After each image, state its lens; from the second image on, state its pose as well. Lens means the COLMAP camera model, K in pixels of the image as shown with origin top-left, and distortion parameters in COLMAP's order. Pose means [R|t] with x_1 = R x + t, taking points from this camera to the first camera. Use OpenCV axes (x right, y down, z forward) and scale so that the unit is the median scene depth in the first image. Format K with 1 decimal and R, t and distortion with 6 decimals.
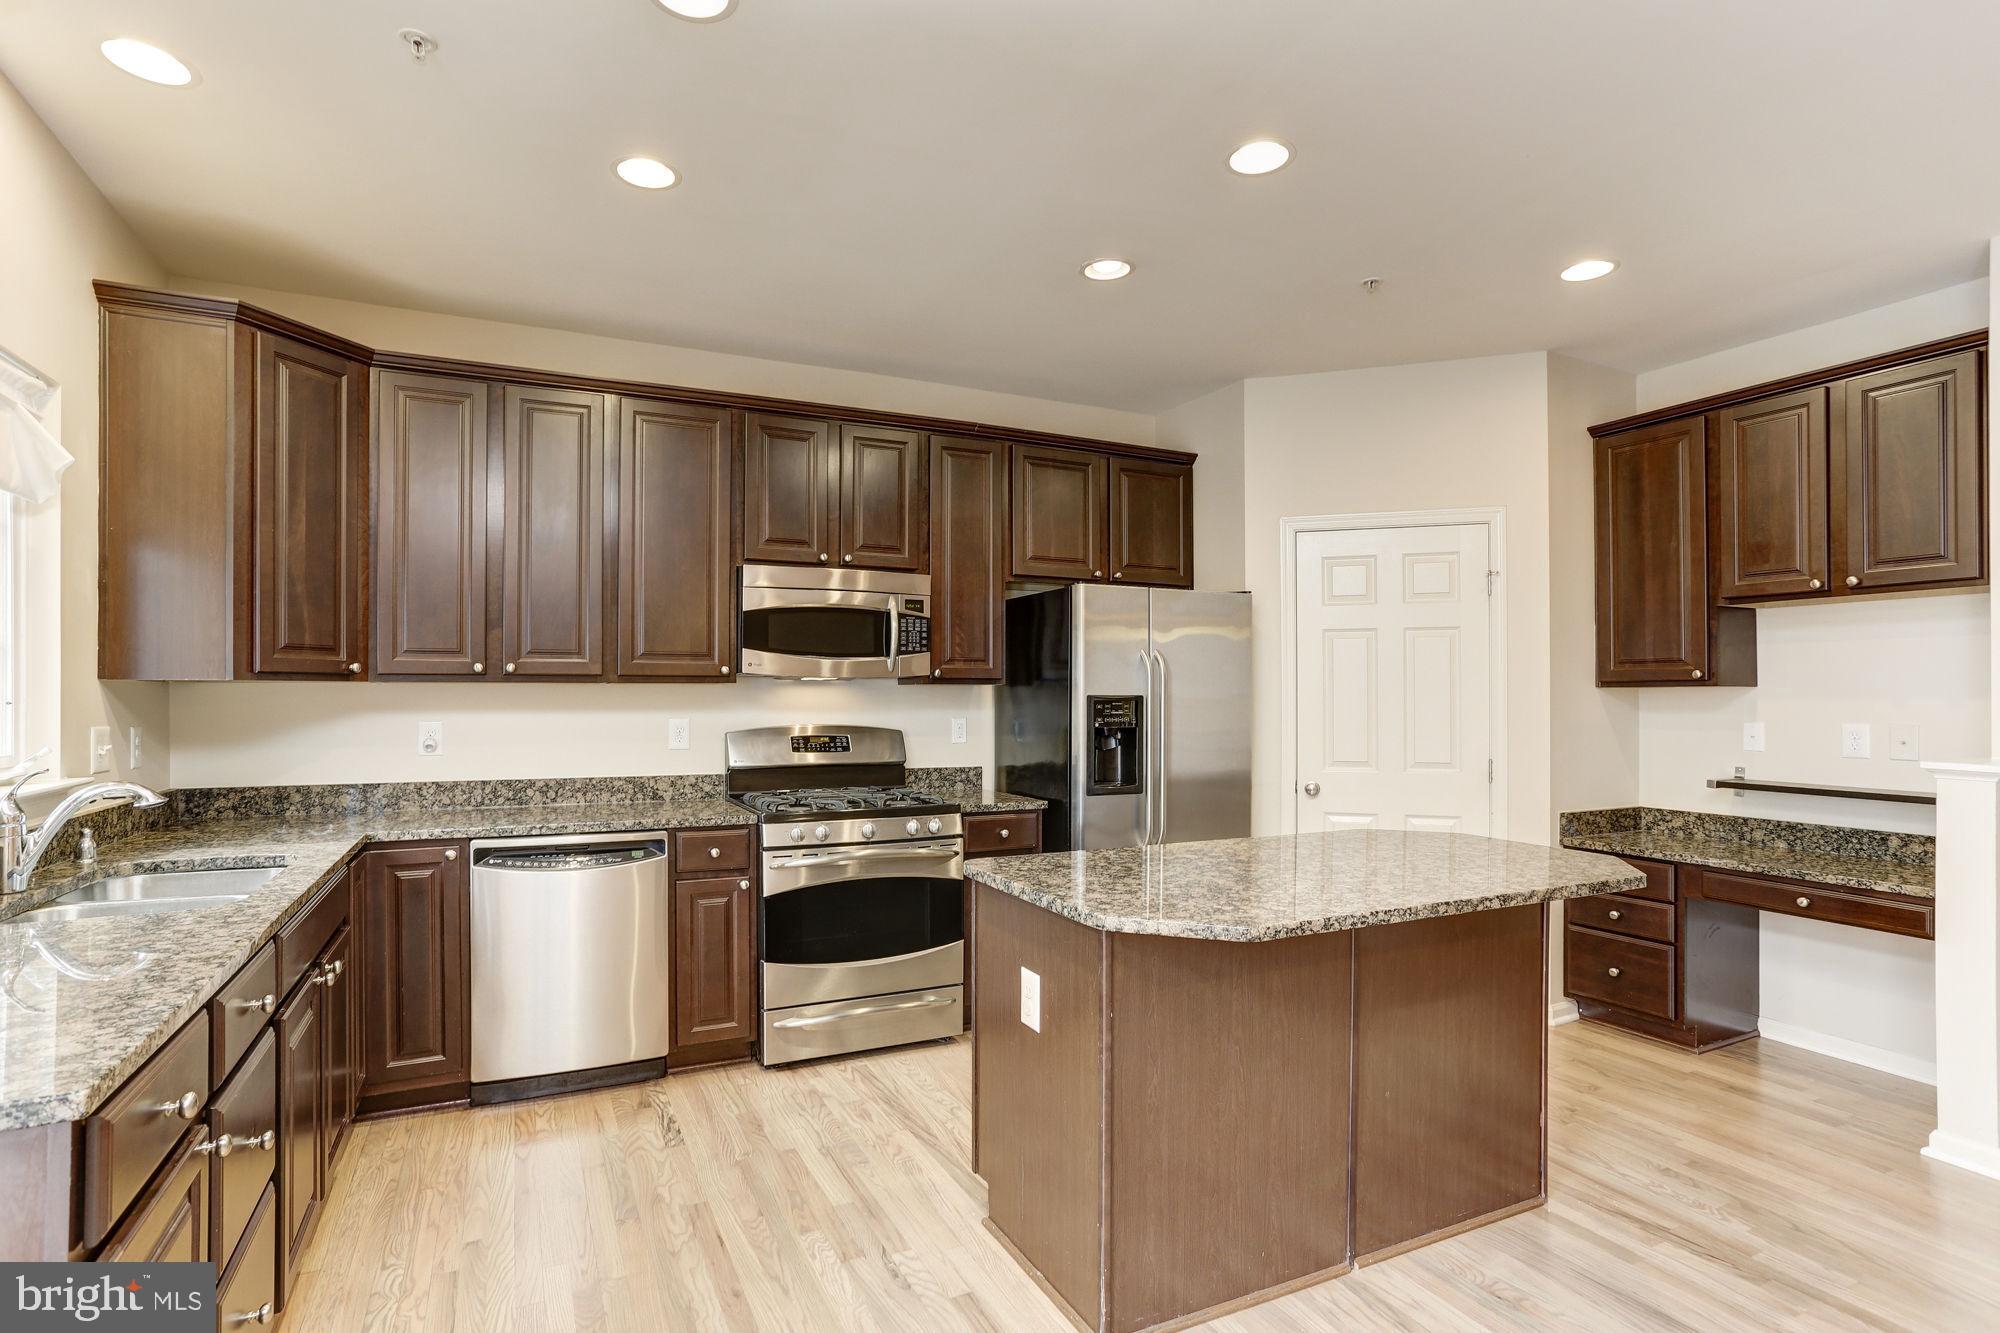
lens RADIAL K [[983.2, 0, 996.0], [0, 983.2, 677.9], [0, 0, 1]] dist [-0.055568, 0.036990]
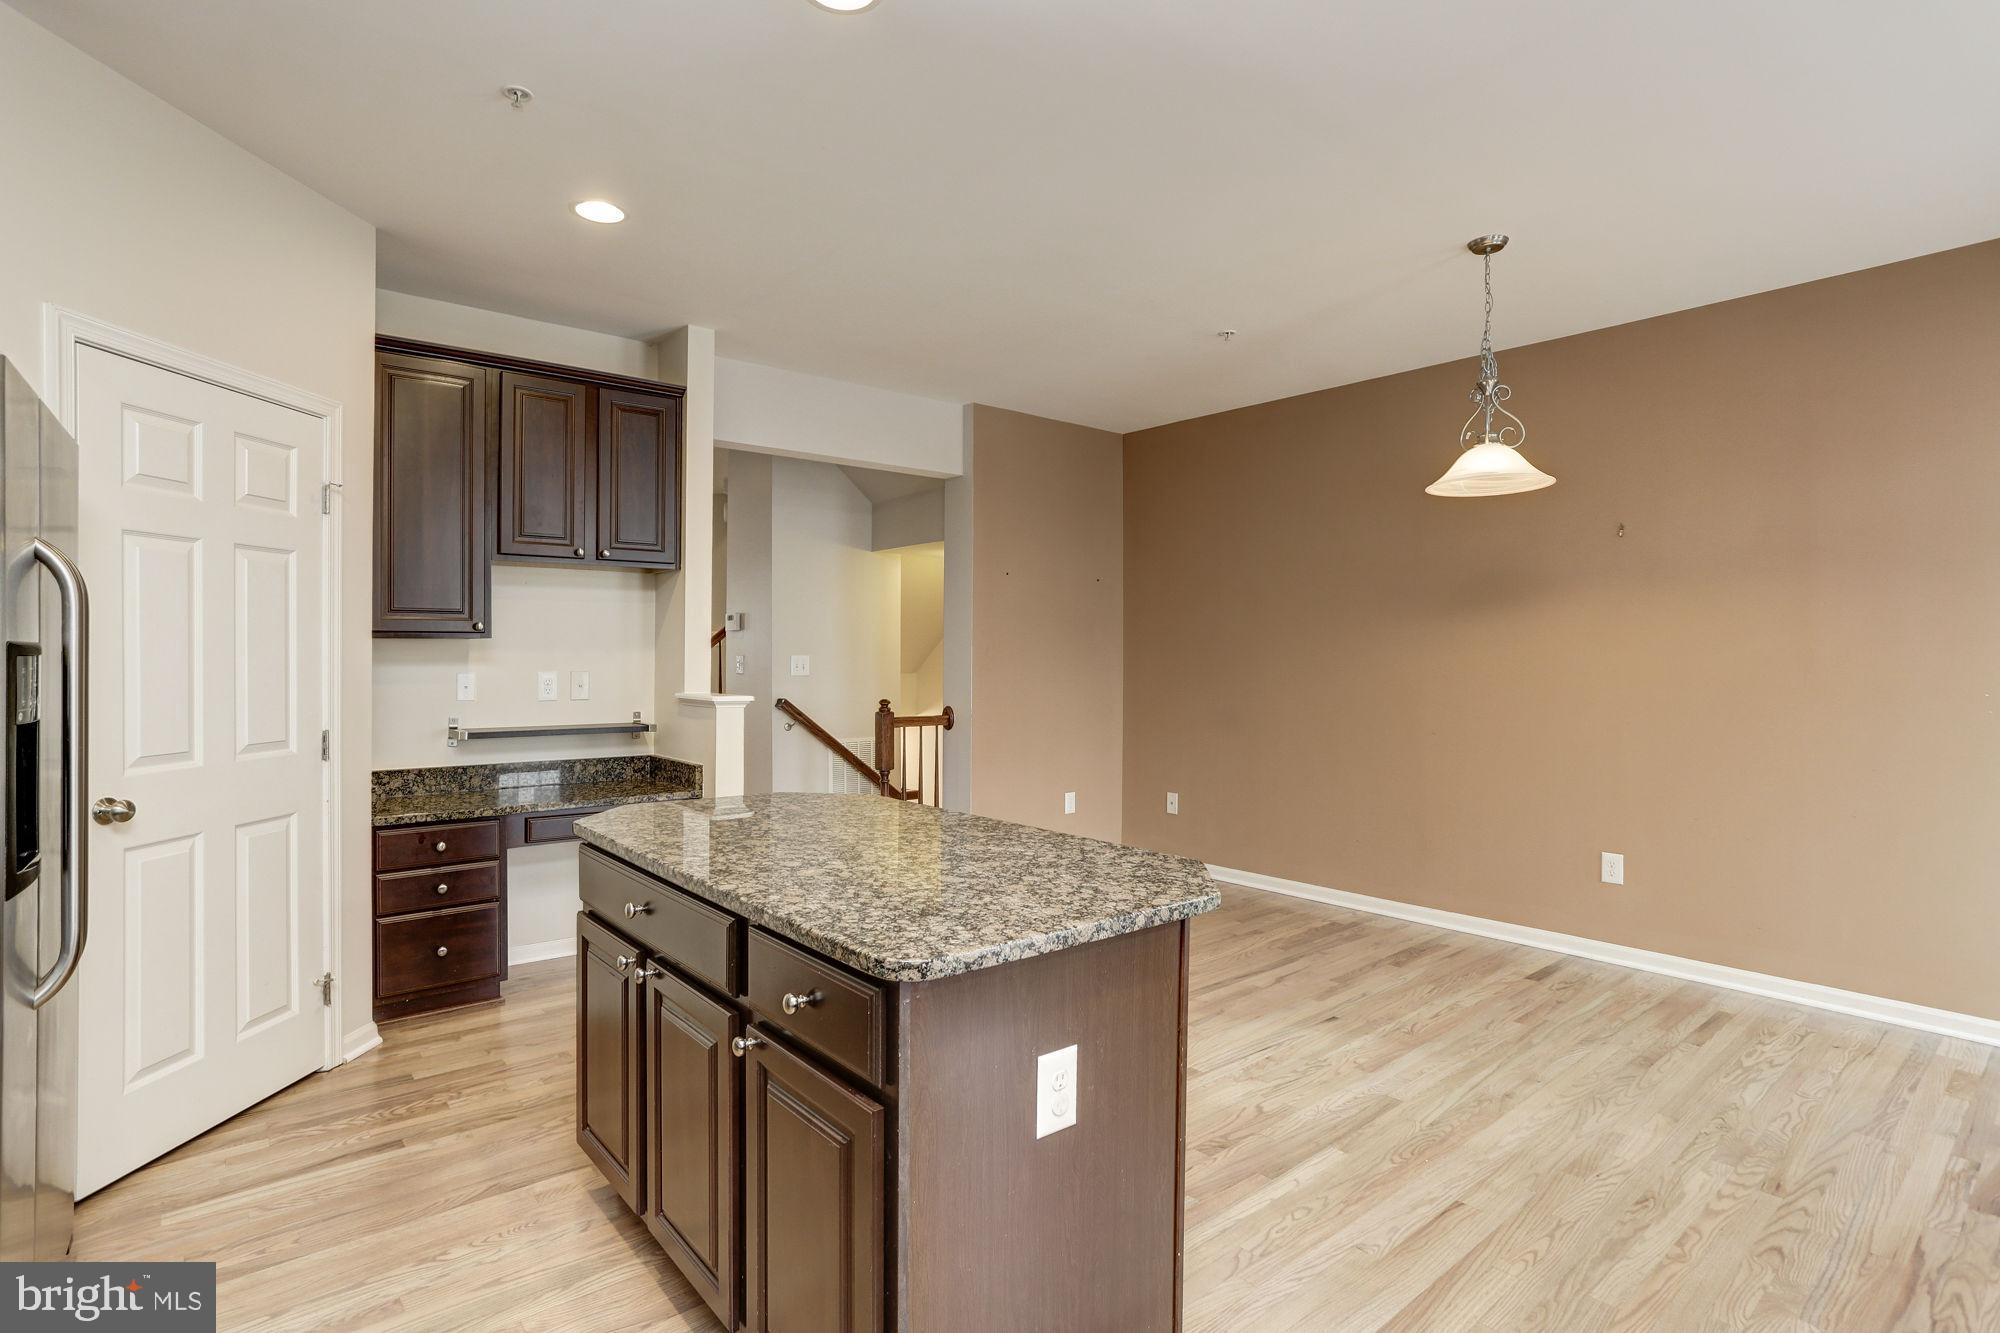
lens RADIAL K [[990.6, 0, 990.8], [0, 990.6, 658.2], [0, 0, 1]] dist [-0.056469, 0.036181]
pose [[-0.235632, -0.008354, 0.971807, -0.380185], [-0.024323, 0.999701, 0.002696, 0.014194], [-0.971538, -0.023002, -0.235764, 0.741571]]
